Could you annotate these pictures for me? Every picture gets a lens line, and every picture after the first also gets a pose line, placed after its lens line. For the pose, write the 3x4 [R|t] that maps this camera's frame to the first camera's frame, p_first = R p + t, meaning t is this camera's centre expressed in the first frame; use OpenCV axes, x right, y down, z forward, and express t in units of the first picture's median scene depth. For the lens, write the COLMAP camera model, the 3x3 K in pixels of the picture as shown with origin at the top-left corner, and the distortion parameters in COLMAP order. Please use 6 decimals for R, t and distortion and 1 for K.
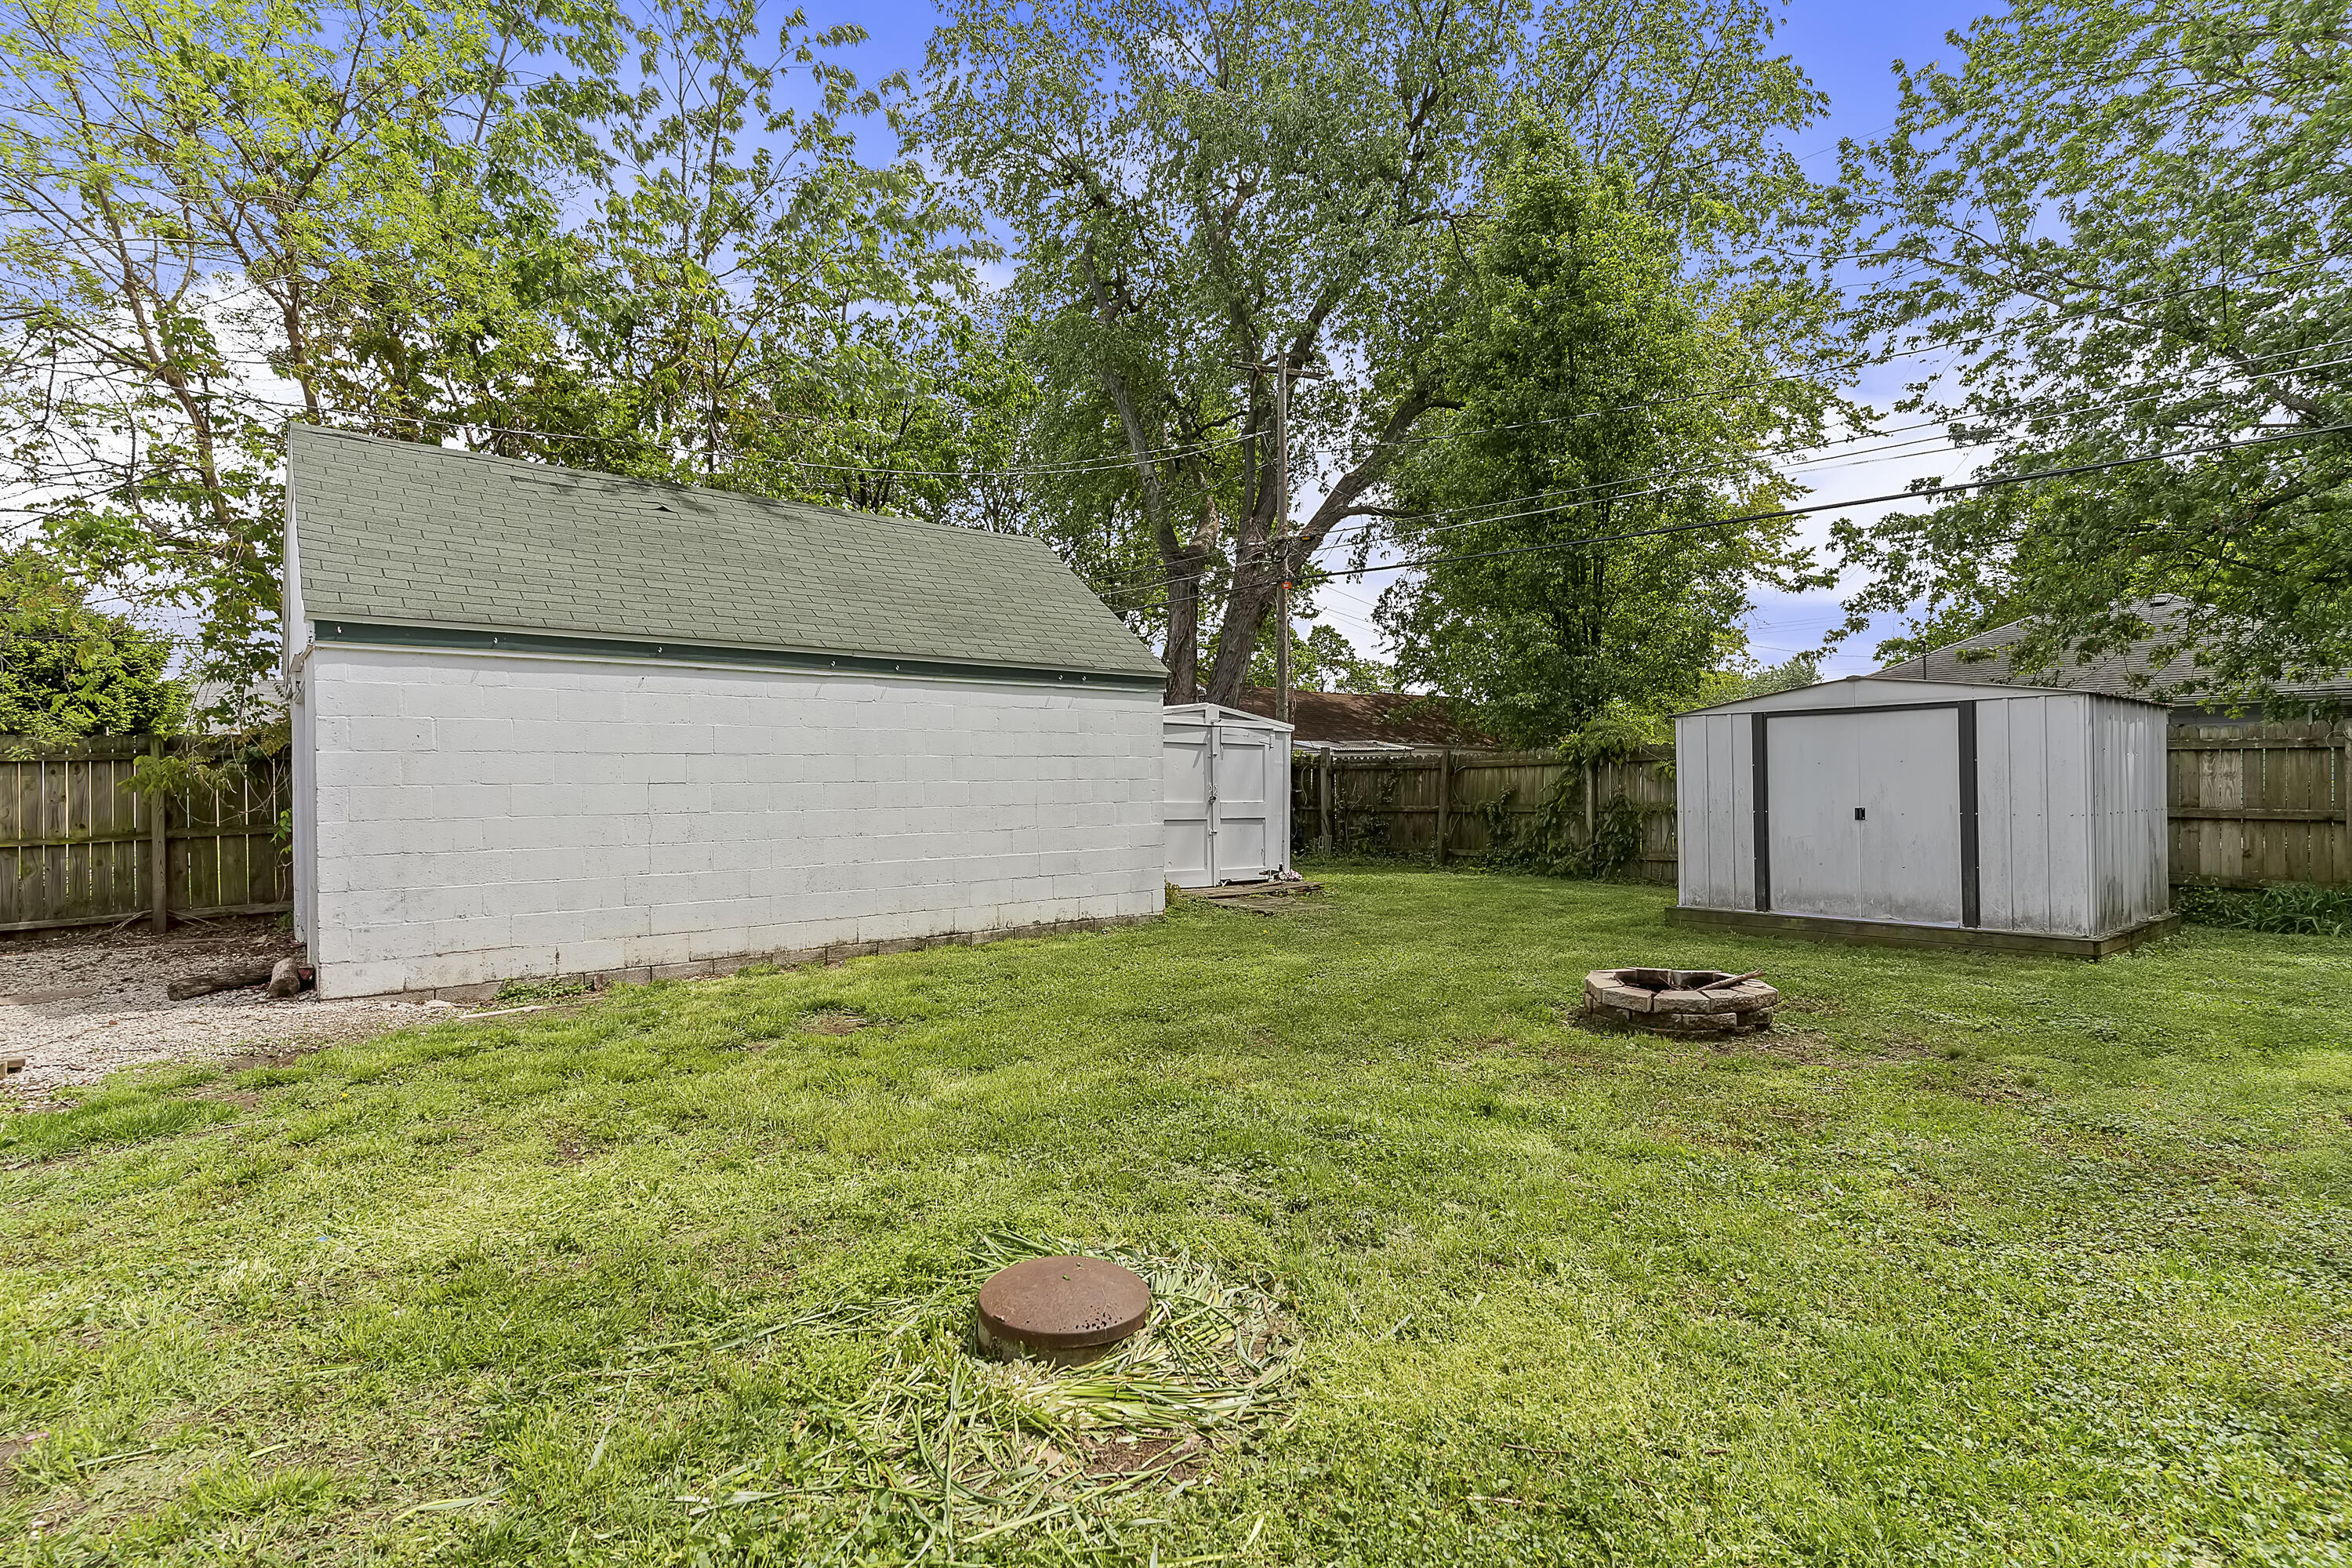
lens RADIAL K [[1151.2, 0, 1189.6], [0, 1151.2, 777.6], [0, 0, 1]] dist [-0.004779, -0.001180]
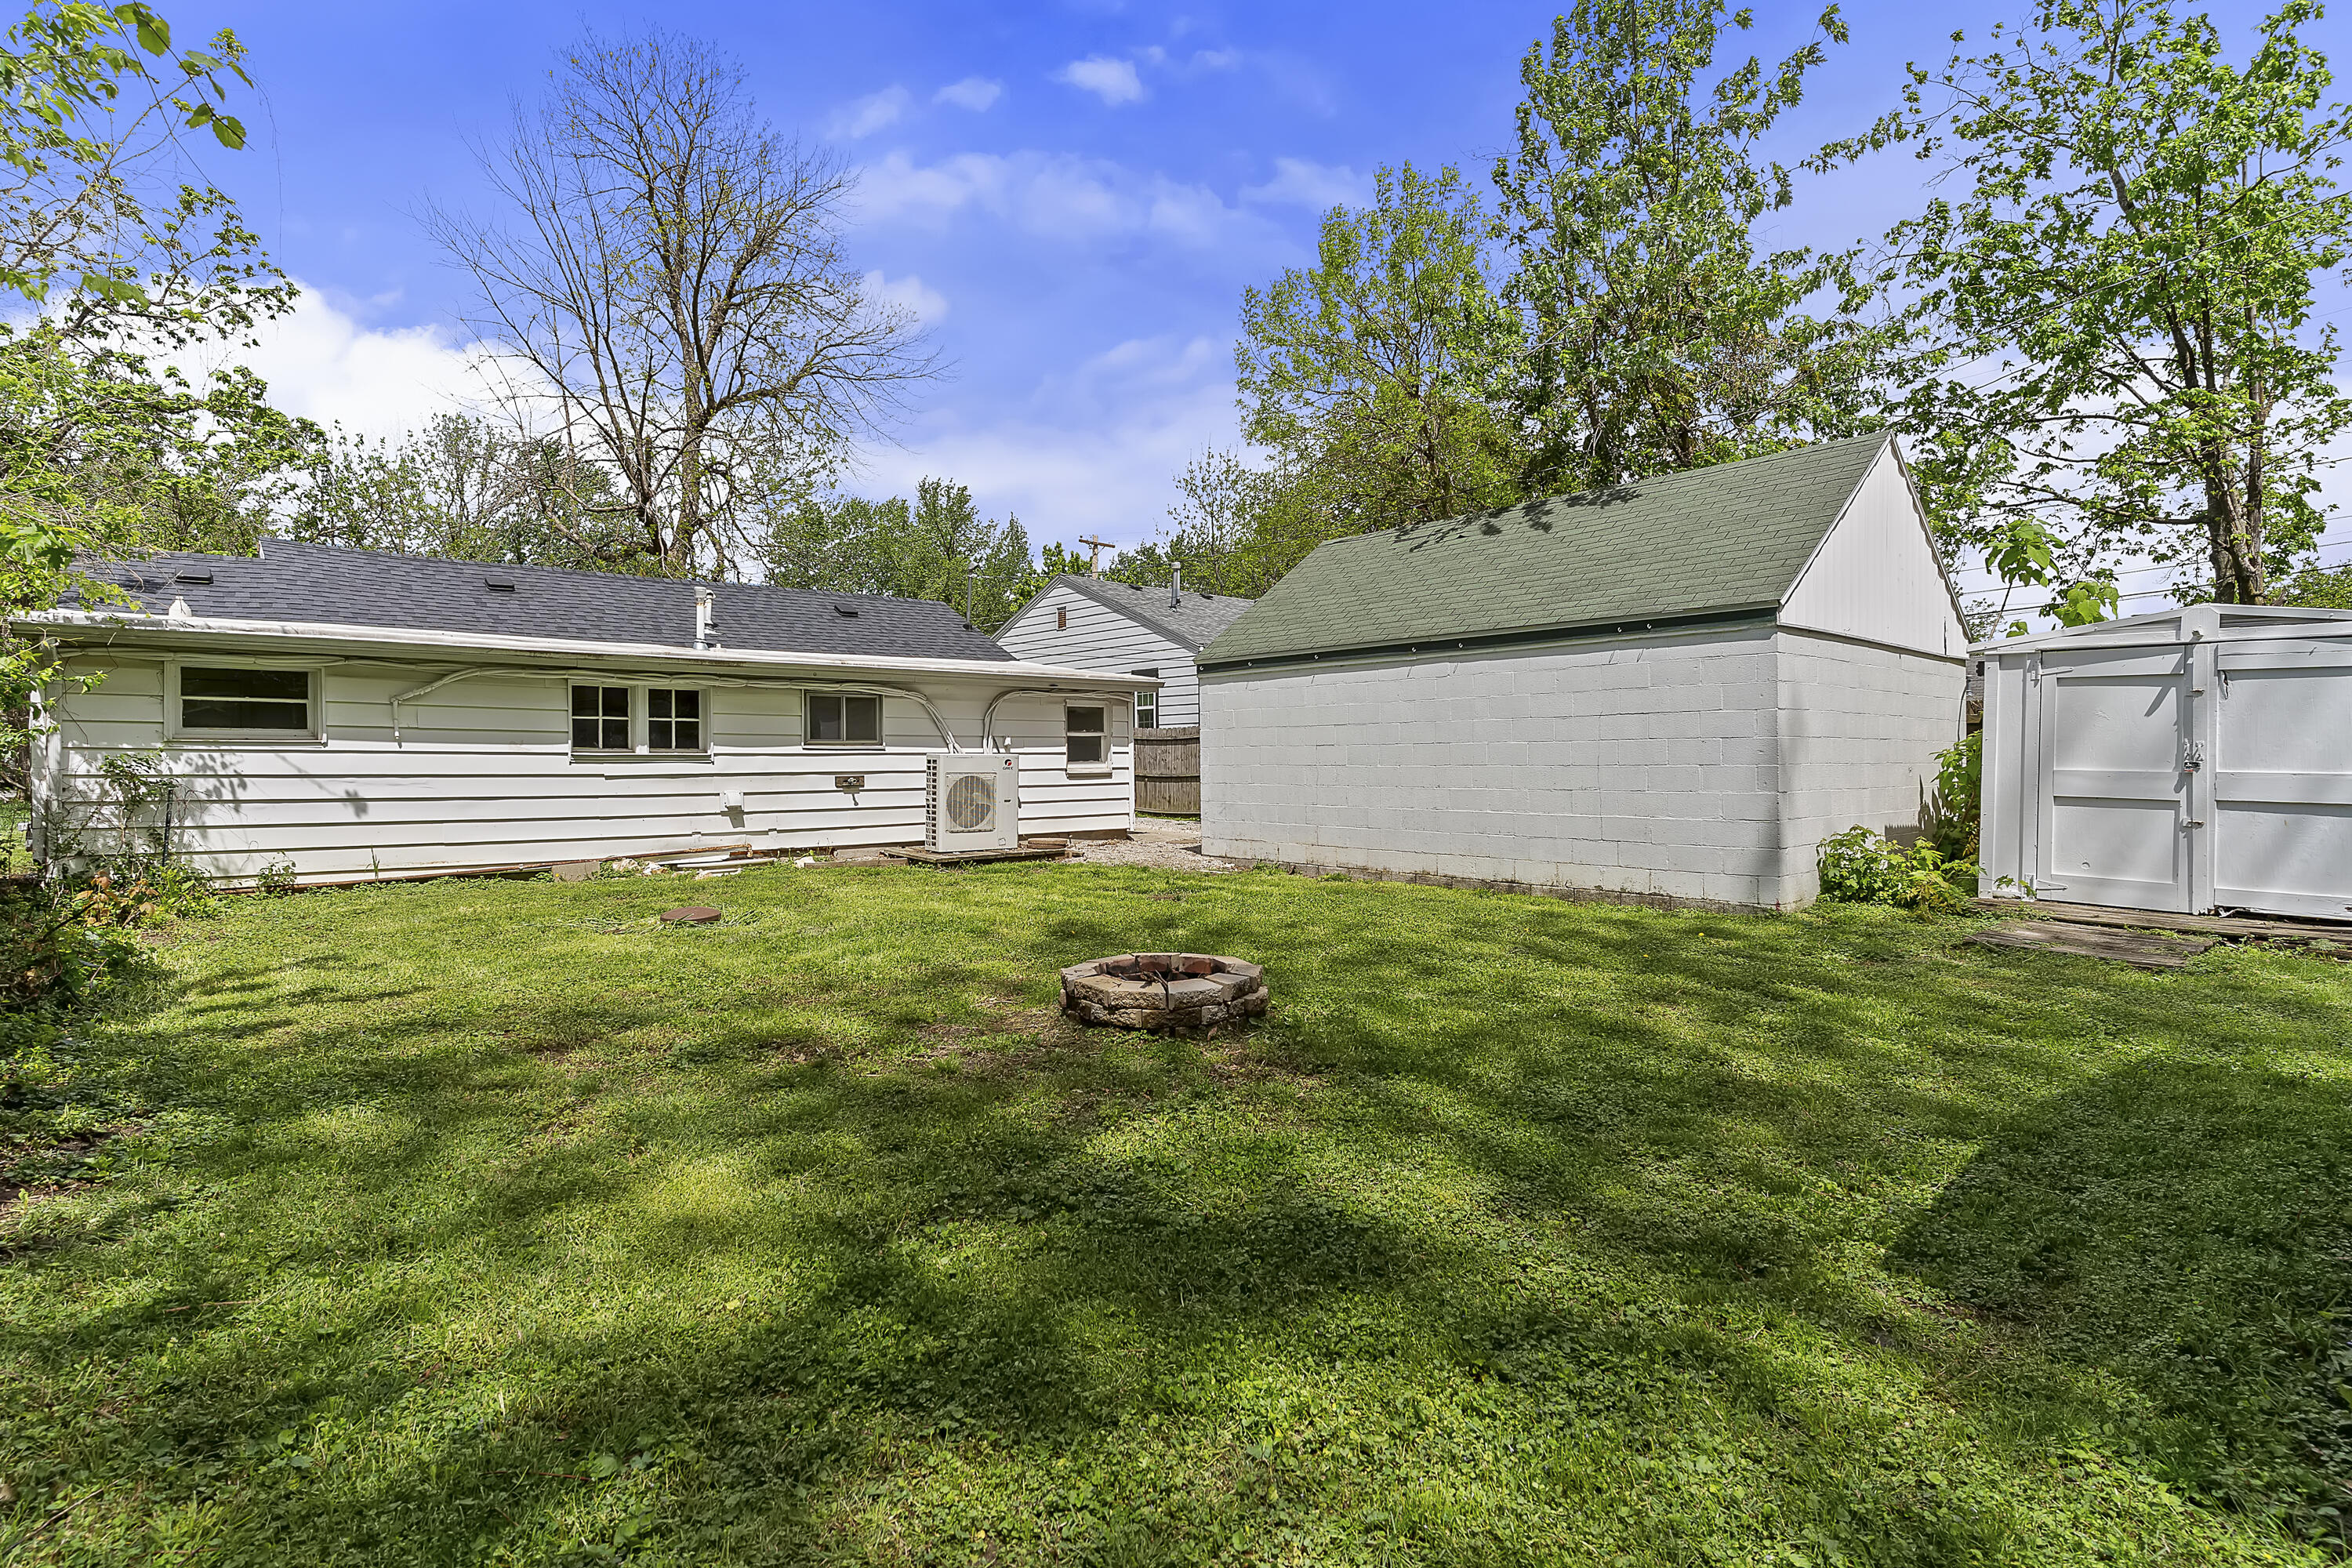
lens RADIAL K [[1151.2, 0, 1189.6], [0, 1151.2, 777.6], [0, 0, 1]] dist [-0.004779, -0.001180]
pose [[0.003443, 0.026045, -0.999655, 0.863767], [0.010862, 0.999601, 0.026081, 0.004835], [0.999935, -0.010948, 0.003158, 0.681606]]
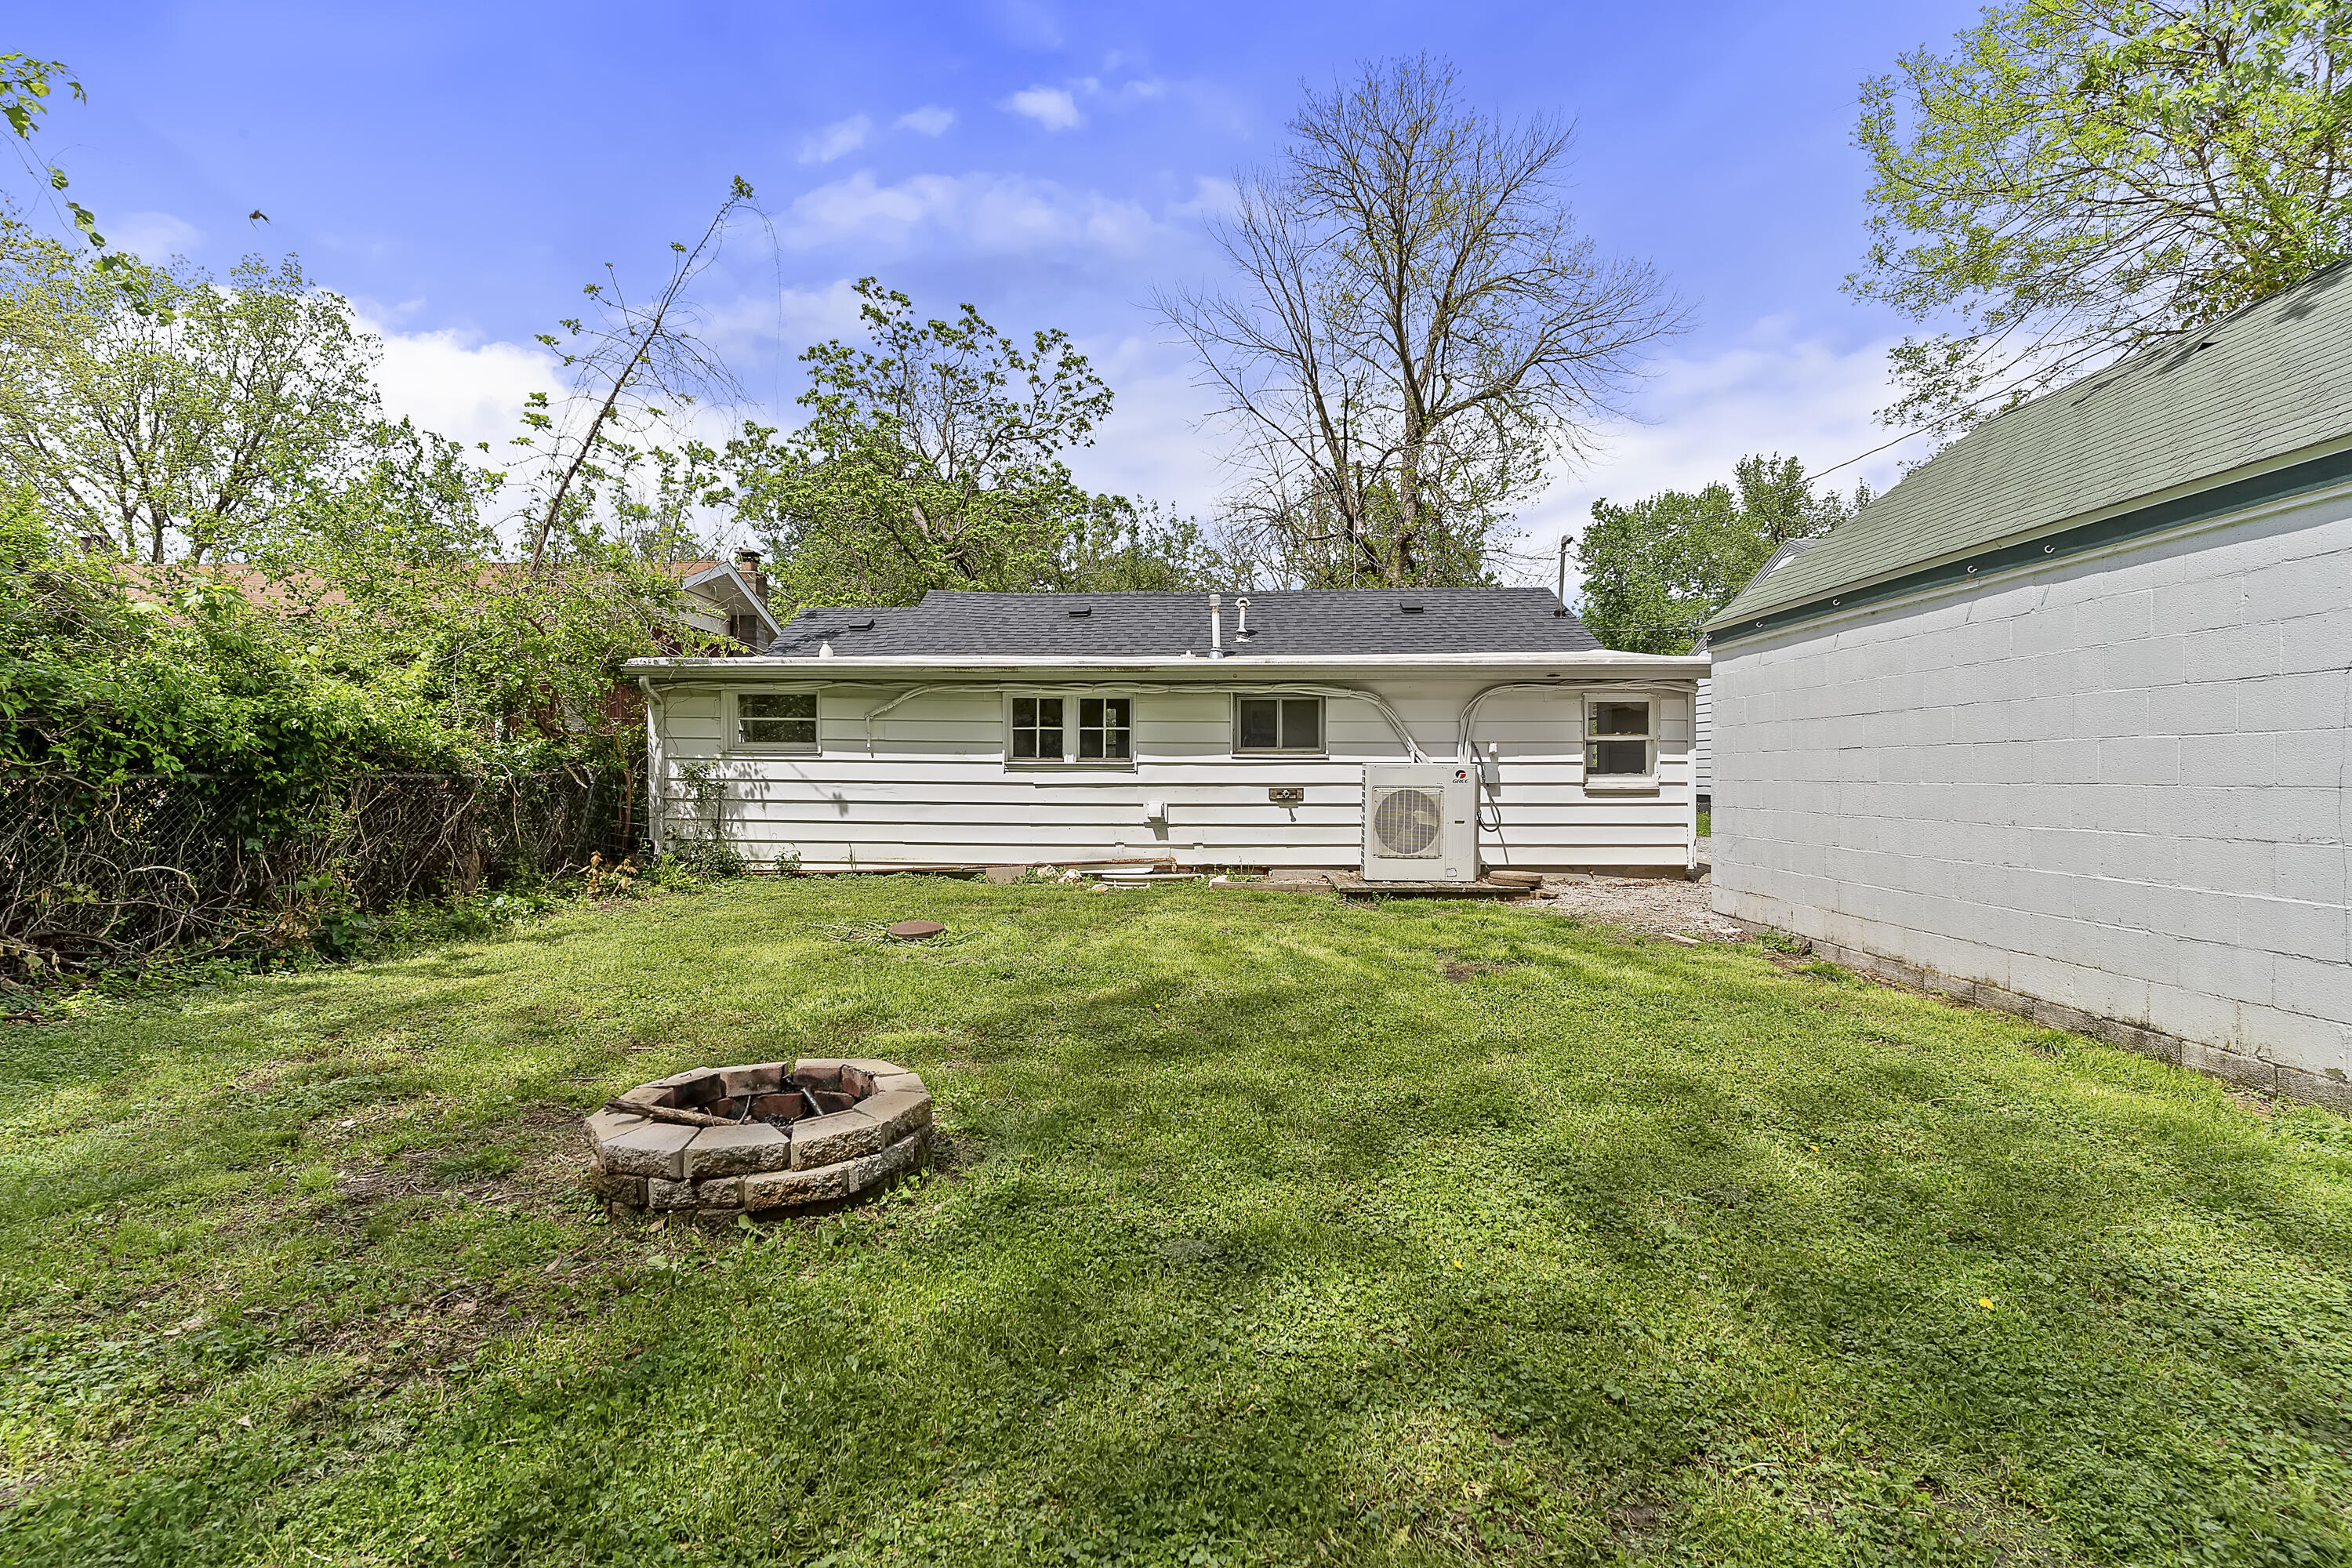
lens RADIAL K [[1131.8, 0, 1176.0], [0, 1131.8, 784.0], [0, 0, 1]] dist [0.001670, 0.000275]
pose [[-0.678292, 0.016416, -0.734609, 0.461451], [0.010096, 0.999864, 0.013021, 0.012991], [0.734723, 0.001416, -0.678366, 1.010391]]
